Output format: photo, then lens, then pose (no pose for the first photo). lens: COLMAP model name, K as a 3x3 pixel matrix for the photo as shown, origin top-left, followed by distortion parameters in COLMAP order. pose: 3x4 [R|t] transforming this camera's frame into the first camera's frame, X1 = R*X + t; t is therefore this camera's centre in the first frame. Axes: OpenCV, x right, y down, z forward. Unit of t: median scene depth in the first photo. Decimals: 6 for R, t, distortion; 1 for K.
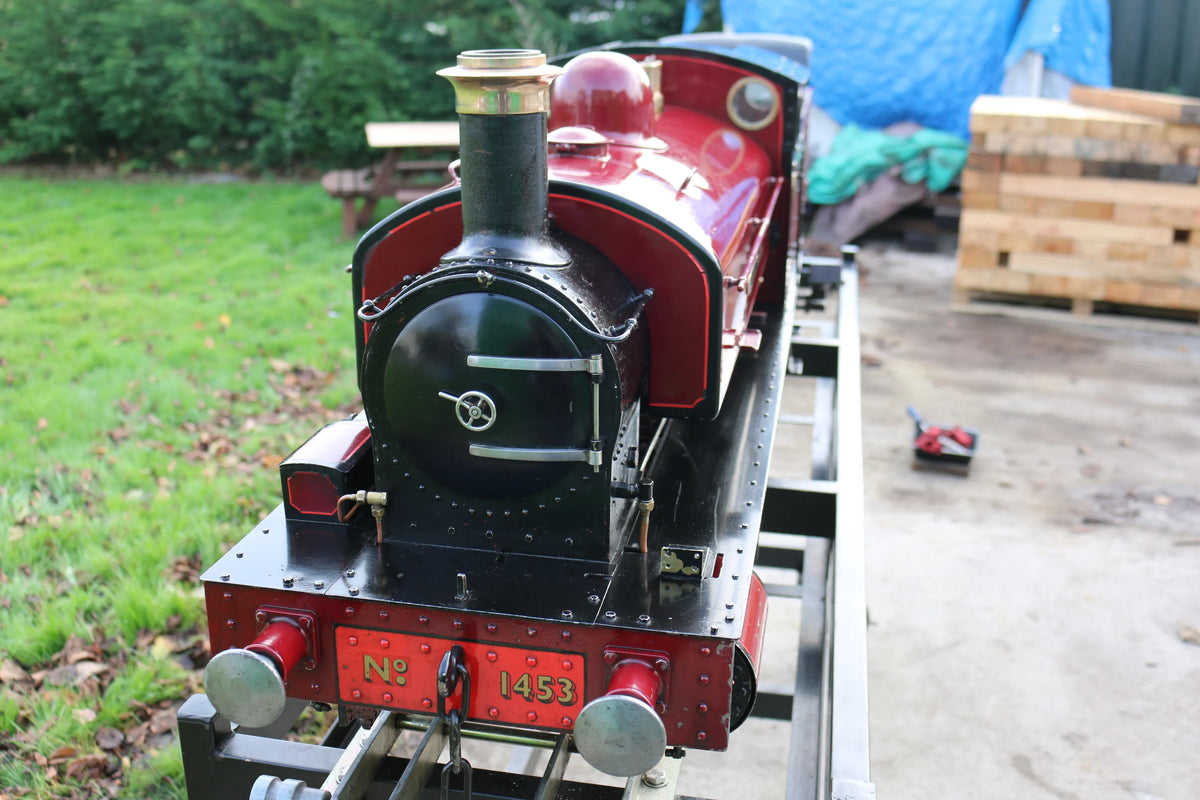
lens RADIAL K [[1228.8, 0, 600.0], [0, 1228.8, 400.0], [0, 0, 1]] dist [-0.125649, 0.009794]
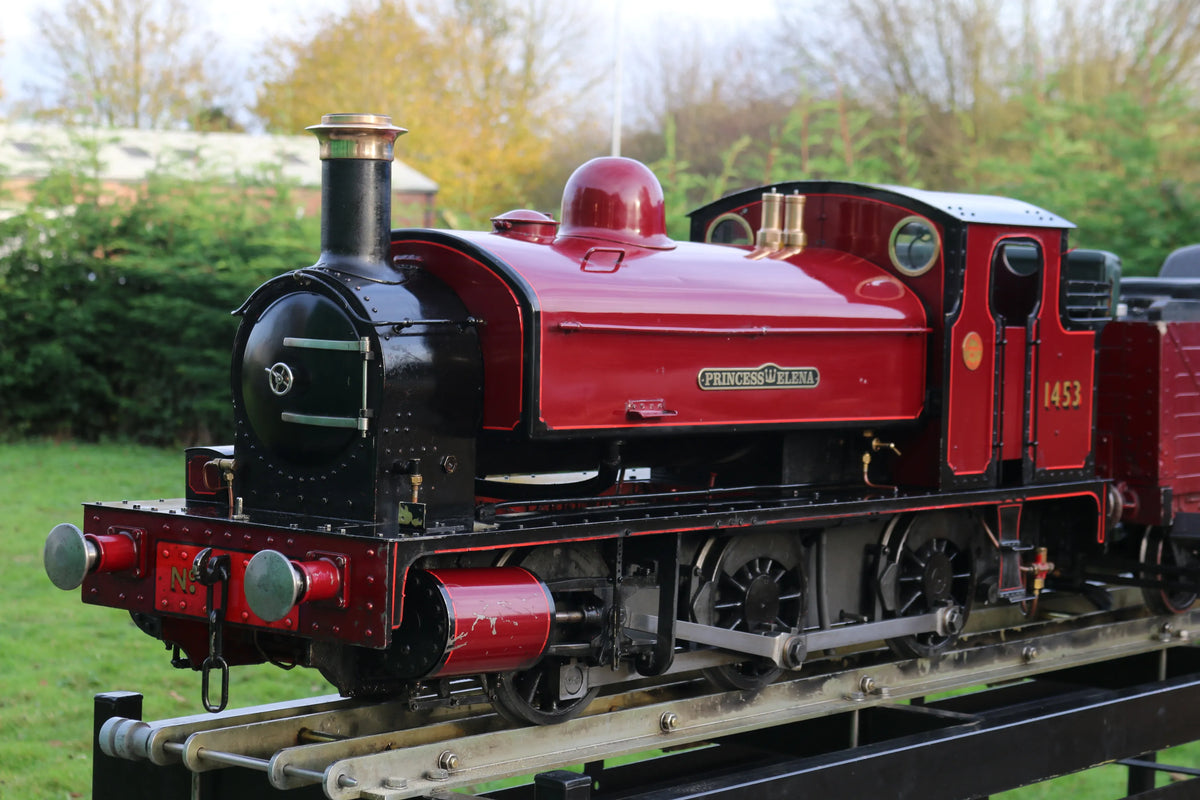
lens RADIAL K [[2641.5, 0, 600.0], [0, 2641.5, 400.0], [0, 0, 1]] dist [-0.000883, 0.149861]
pose [[0.884826, 0.039970, -0.464204, 1.027419], [-0.171259, 0.954468, -0.244255, 0.450907], [0.433306, 0.295622, 0.851383, -0.827635]]
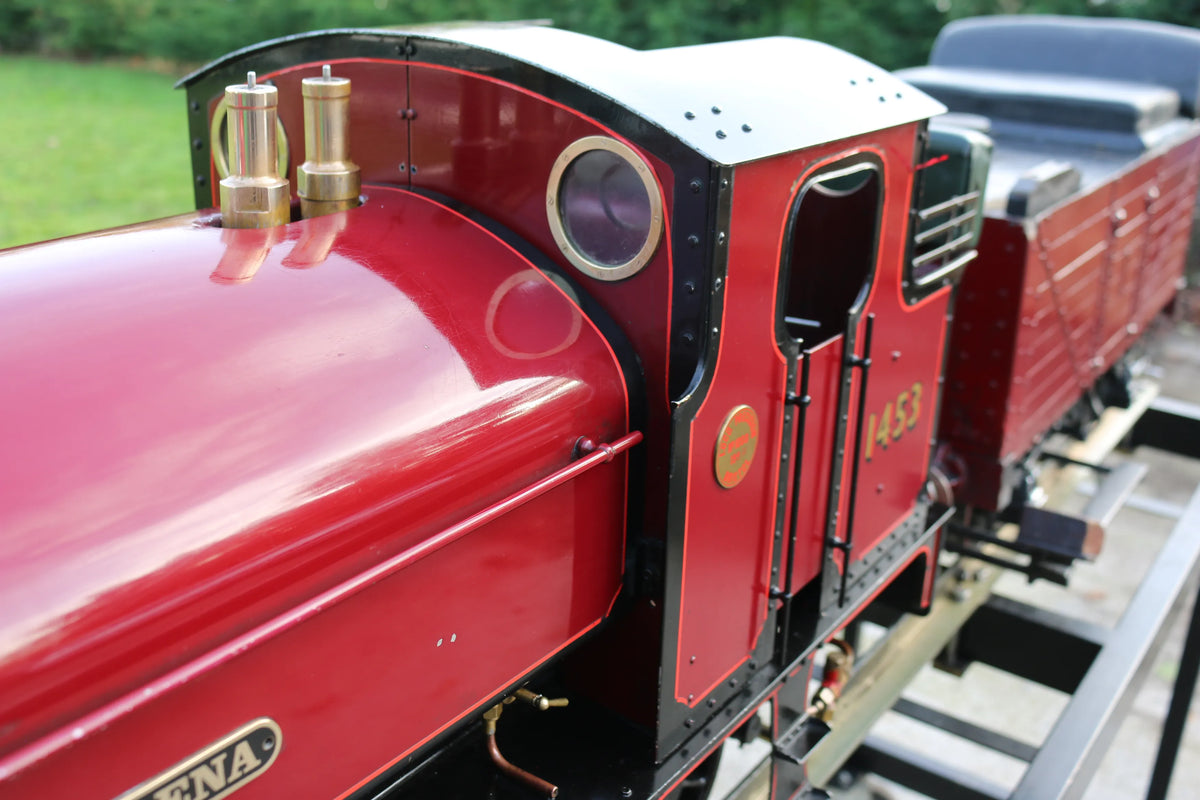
lens RADIAL K [[1196.5, 0, 600.0], [0, 1196.5, 400.0], [0, 0, 1]] dist [-0.057894, -0.000825]
pose [[0.903787, 0.165719, -0.394597, 0.352294], [-0.151996, 0.986173, 0.066032, -0.273123], [0.400083, 0.000298, 0.916479, 0.876111]]
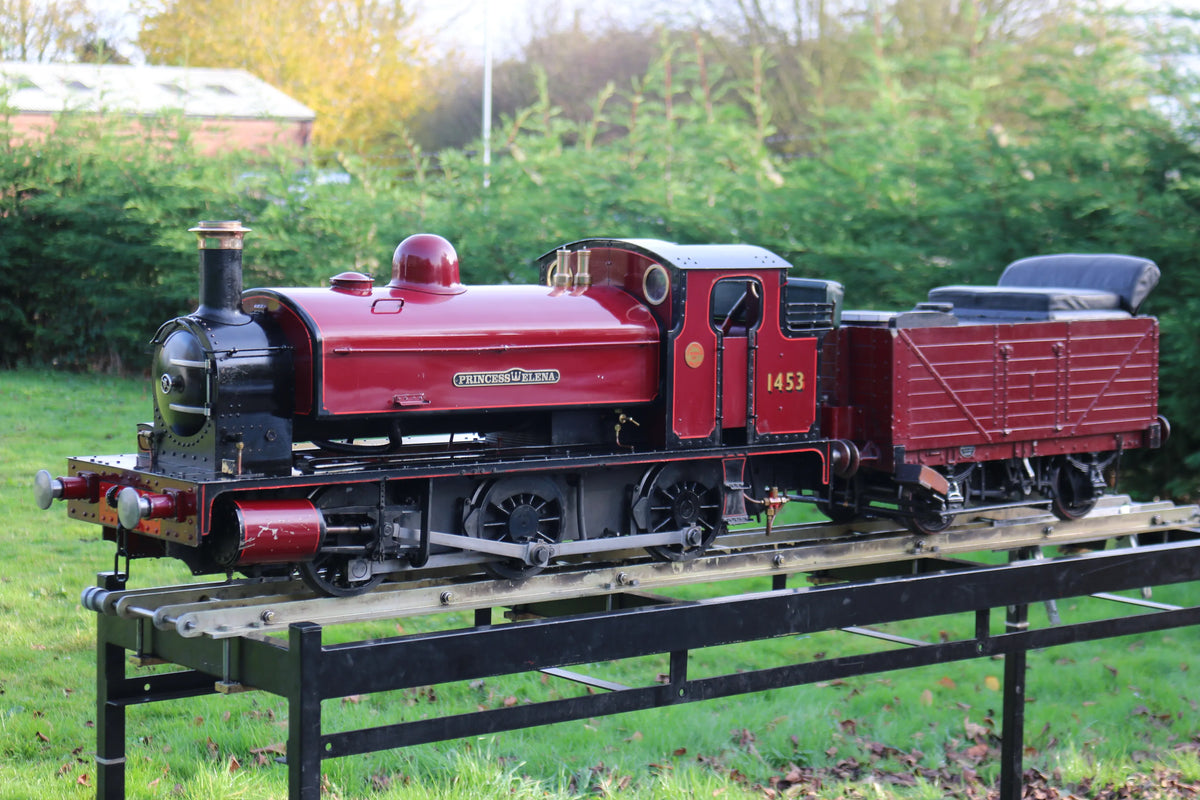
lens RADIAL K [[2510.0, 0, 600.0], [0, 2510.0, 400.0], [0, 0, 1]] dist [0.024758, 0.035198]
pose [[0.773529, 0.057074, -0.631186, 2.243979], [-0.214725, 0.960633, -0.176285, 0.446278], [0.596277, 0.271893, 0.755333, -1.263758]]
